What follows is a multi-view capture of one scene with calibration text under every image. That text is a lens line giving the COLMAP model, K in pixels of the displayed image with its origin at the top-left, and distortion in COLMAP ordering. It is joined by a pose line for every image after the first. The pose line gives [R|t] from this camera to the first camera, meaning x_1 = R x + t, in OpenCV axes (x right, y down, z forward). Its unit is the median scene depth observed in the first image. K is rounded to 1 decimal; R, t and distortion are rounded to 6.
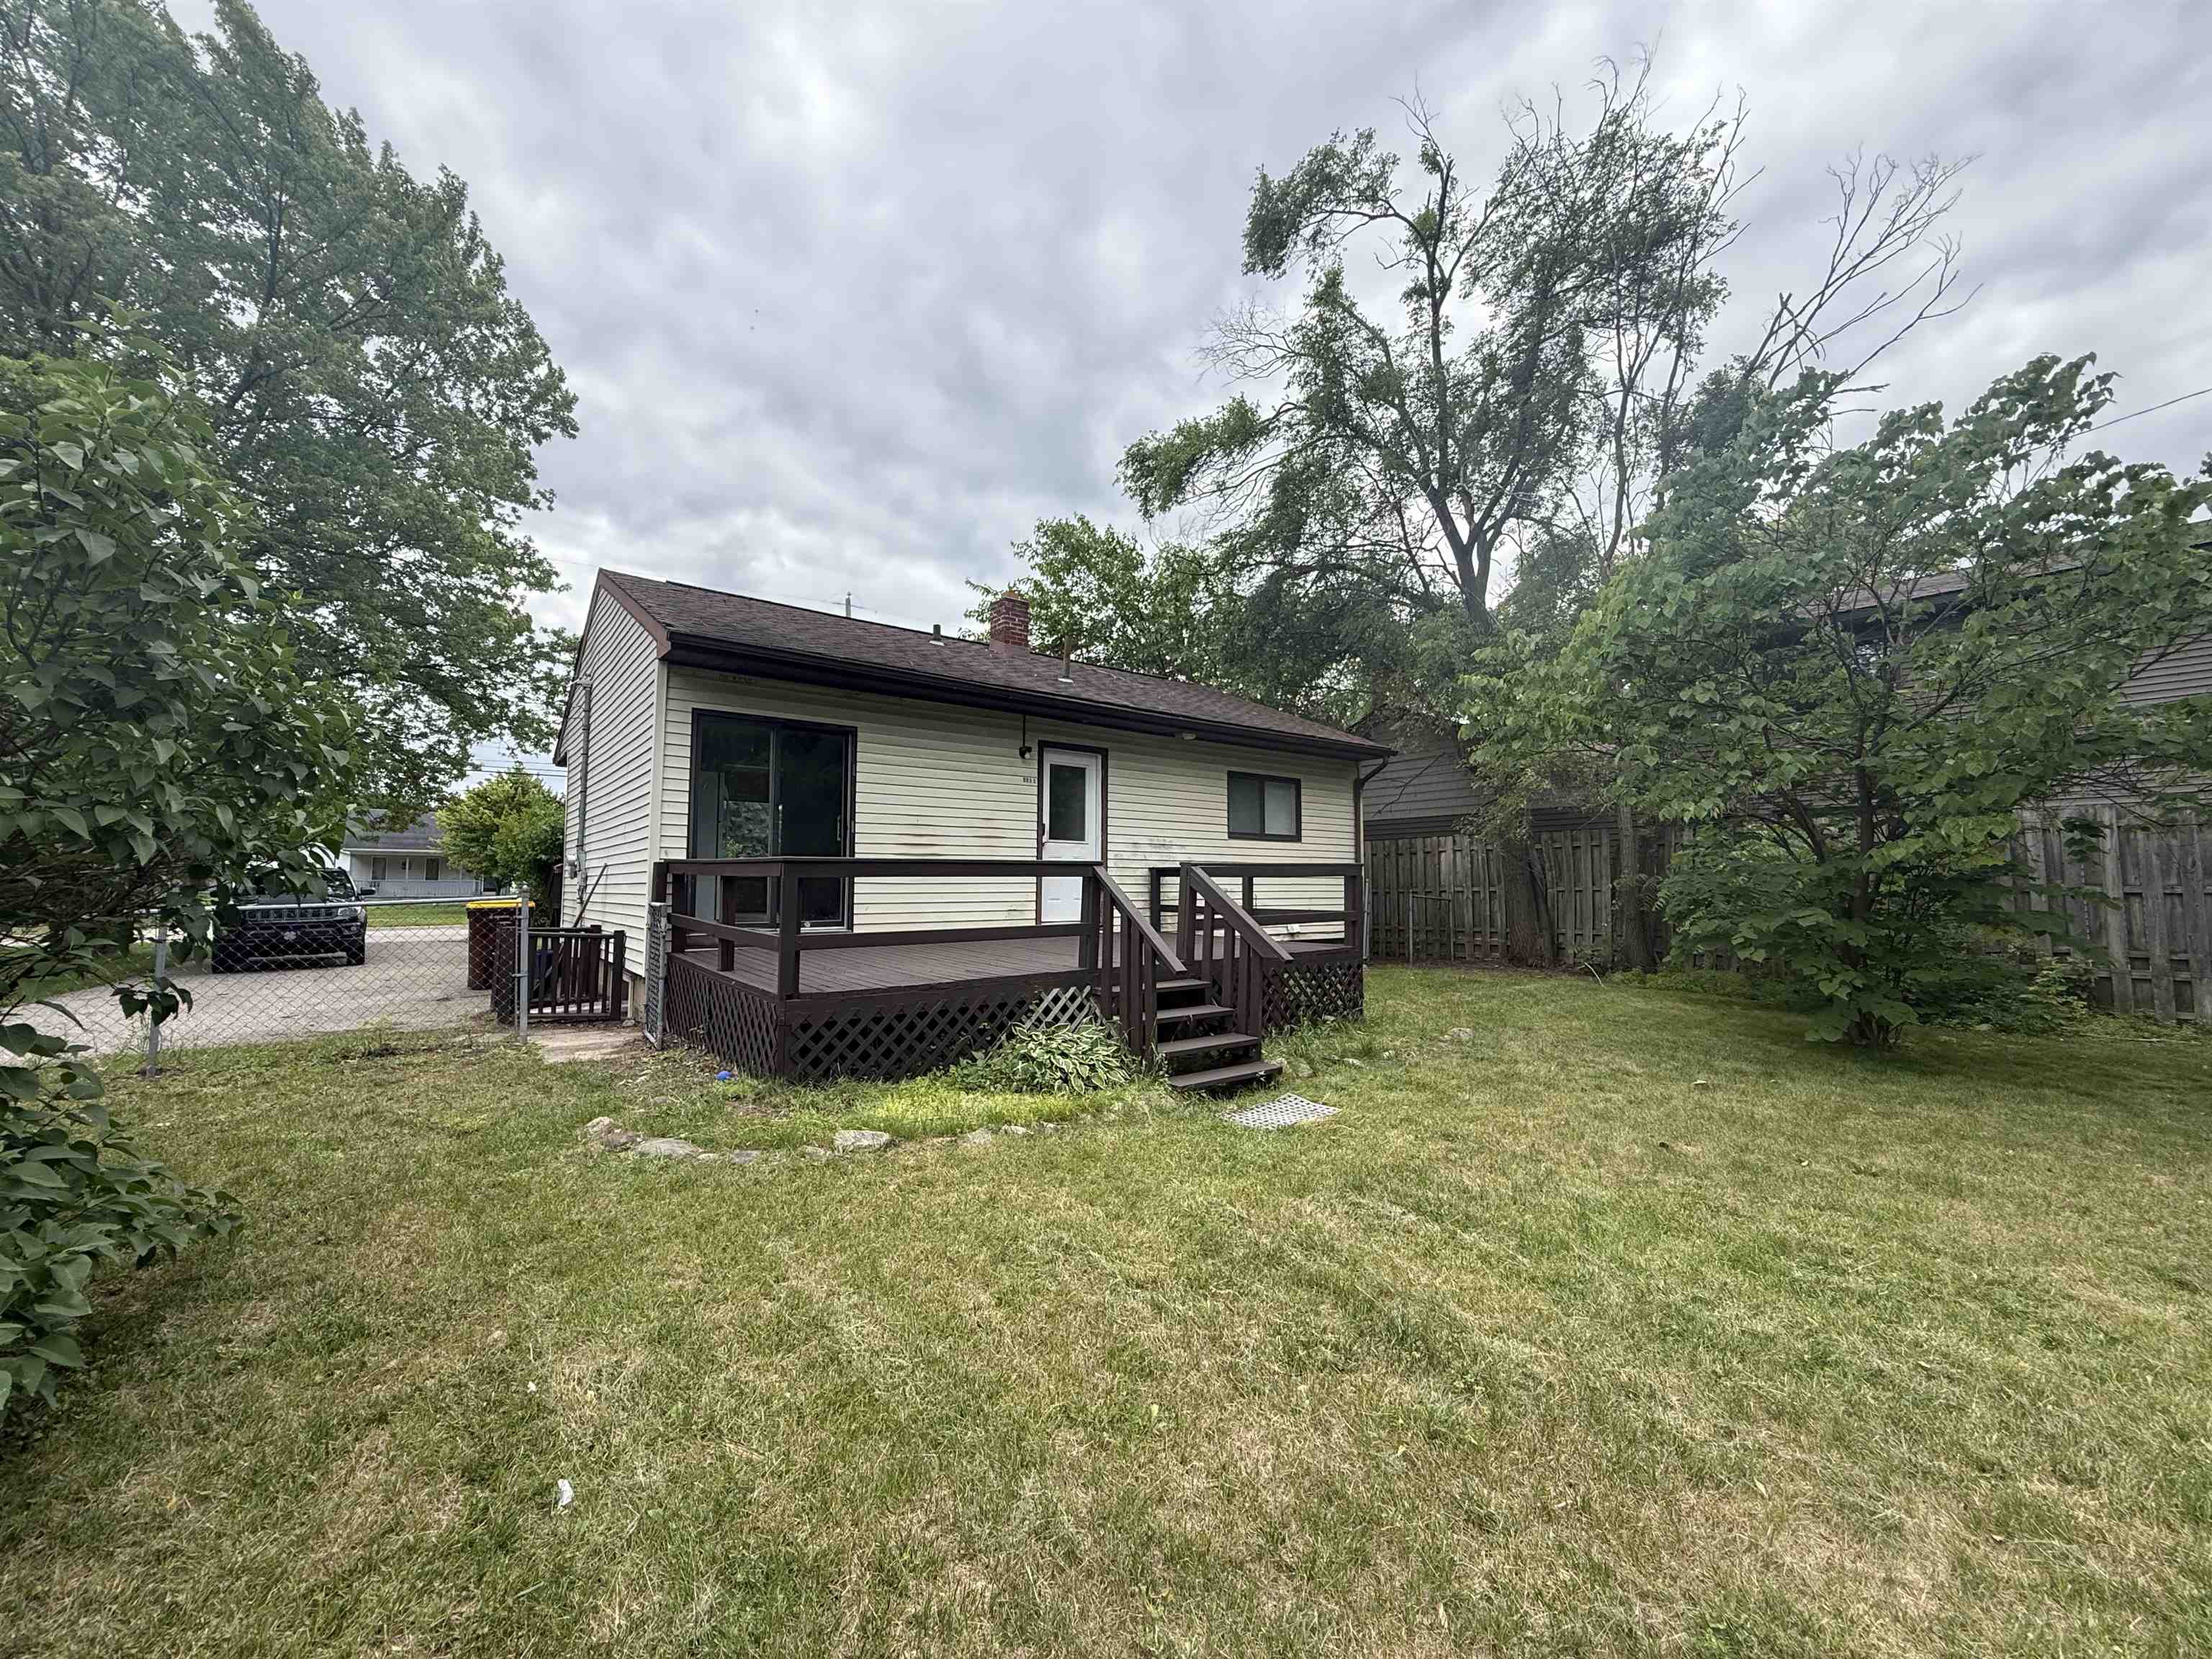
lens RADIAL K [[879.7, 0, 1100.4], [0, 879.7, 830.7], [0, 0, 1]] dist [-0.000342, -0.000495]
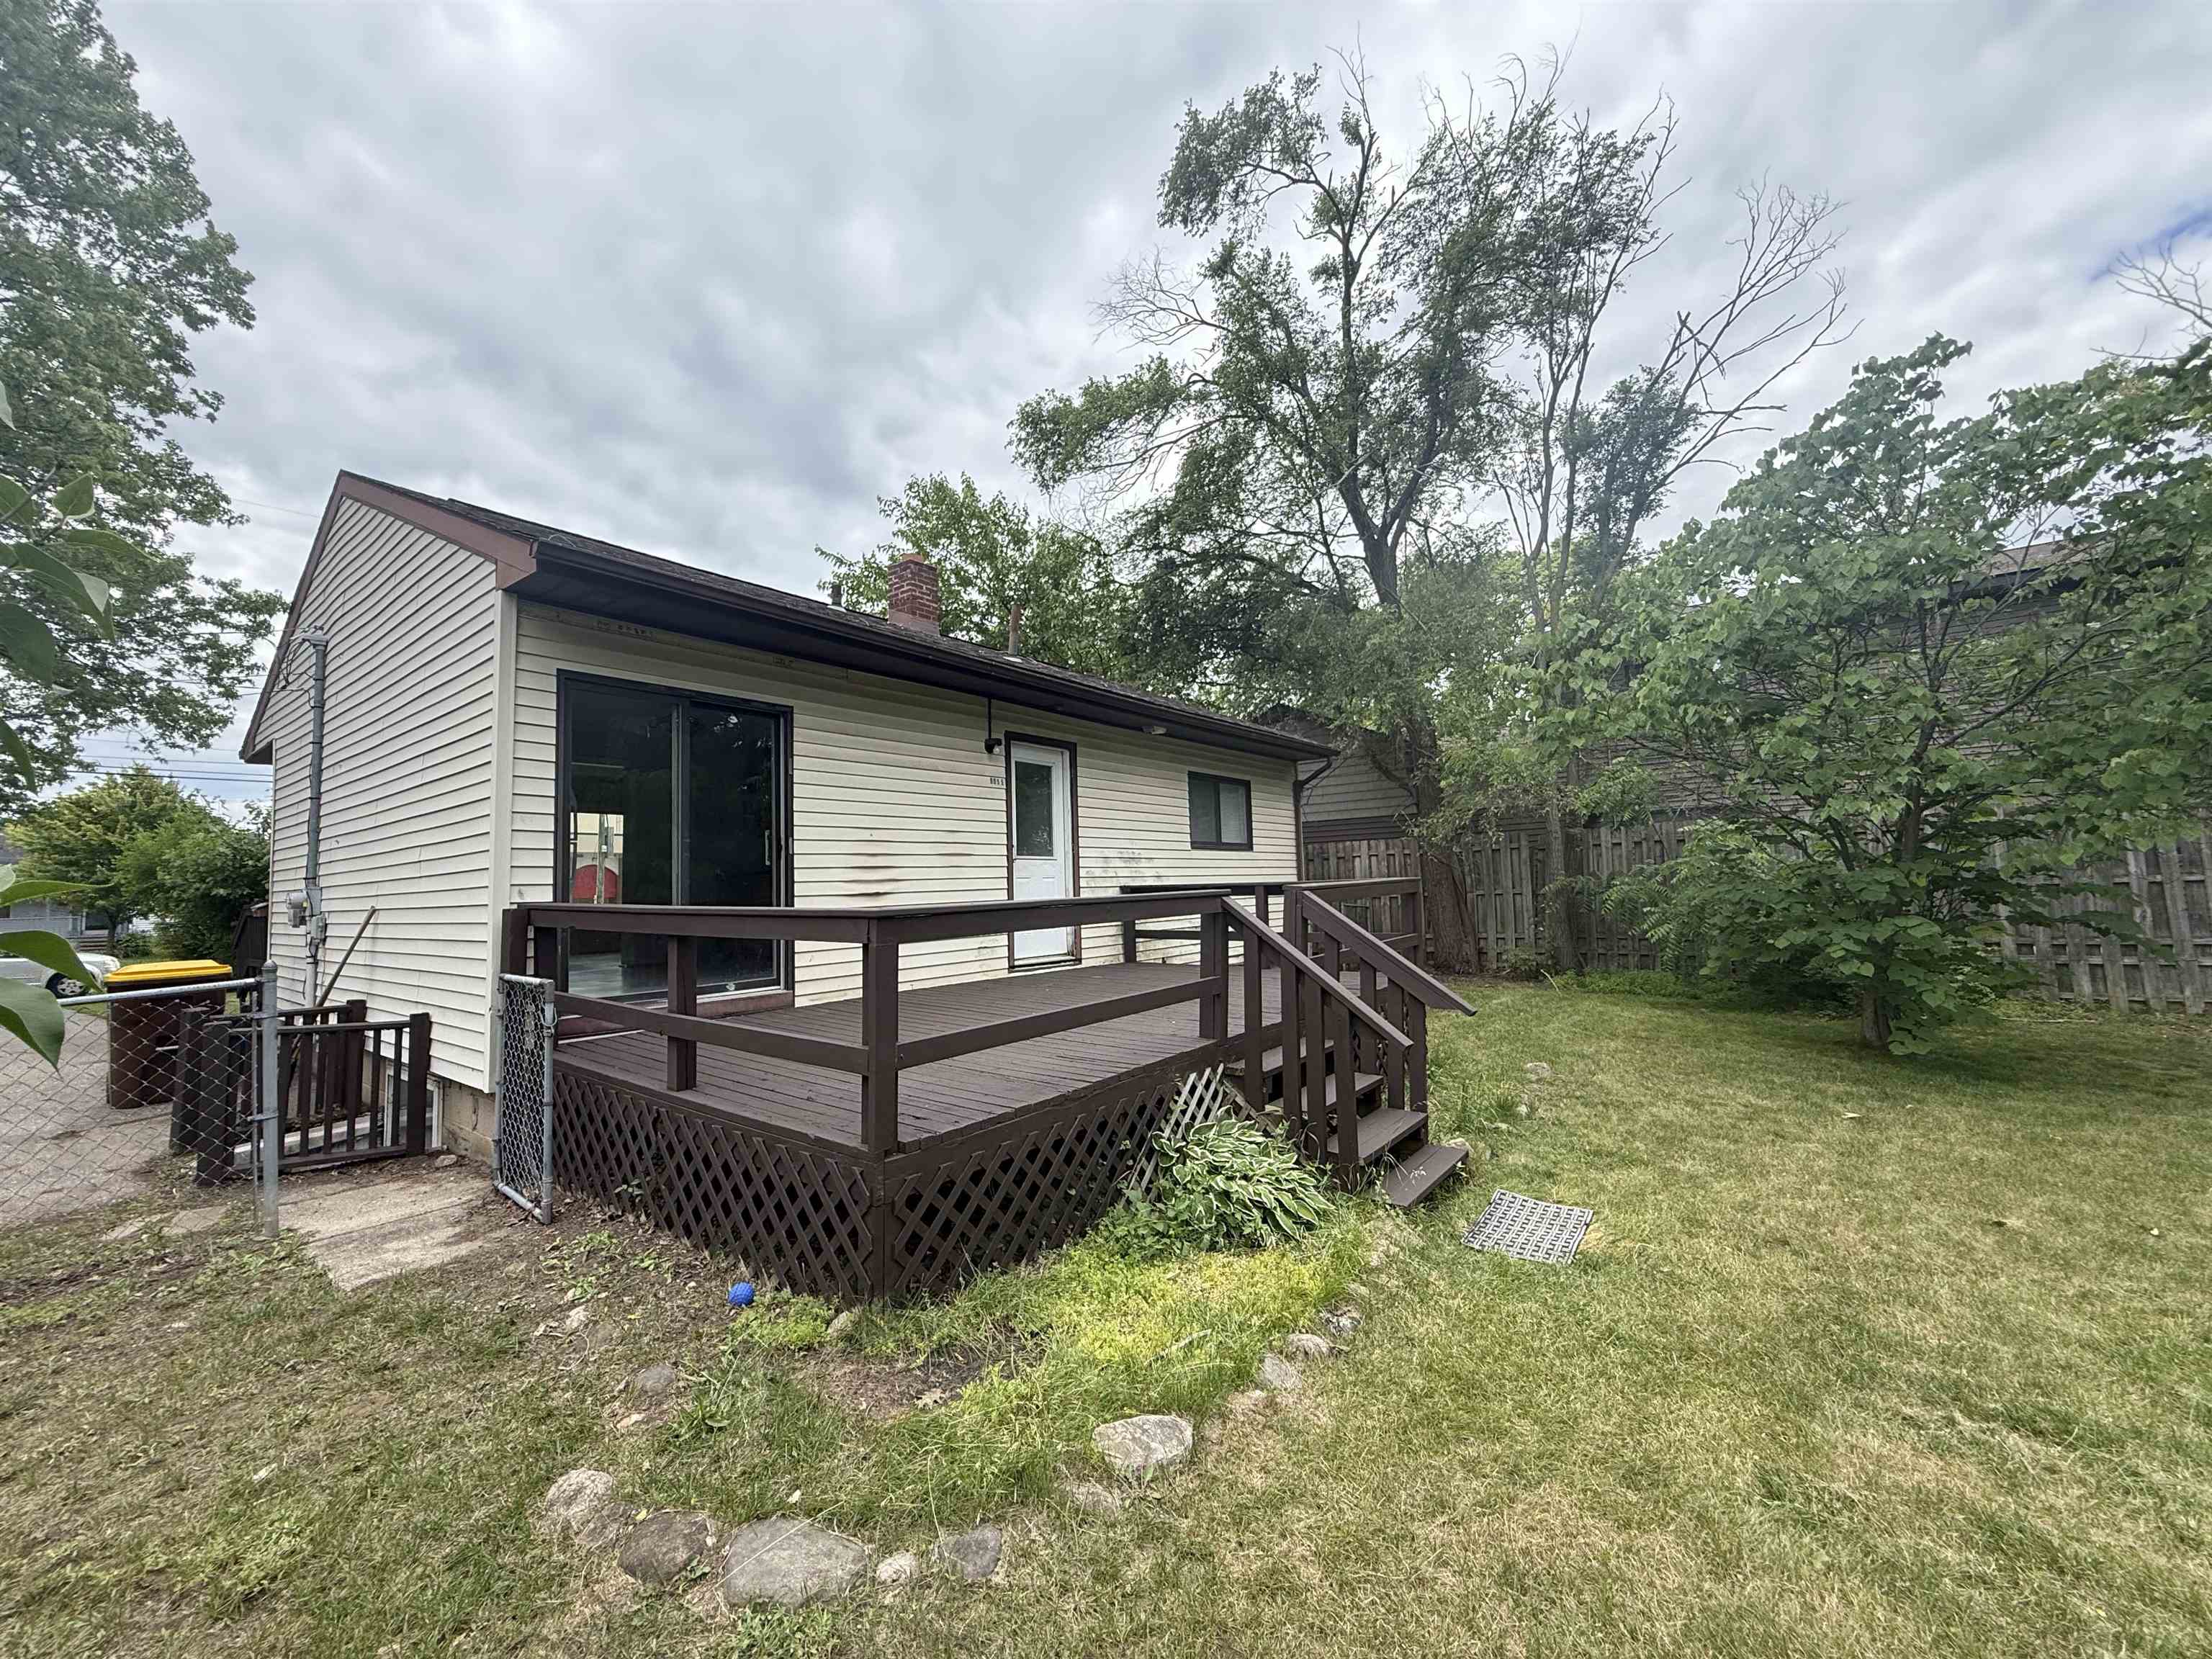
lens RADIAL K [[879.7, 0, 1100.4], [0, 879.7, 830.7], [0, 0, 1]] dist [-0.000342, -0.000495]
pose [[0.968972, -0.013587, 0.246795, -0.144553], [0.014834, 0.999885, -0.003193, -0.007098], [-0.246723, 0.006755, 0.969062, 0.164547]]
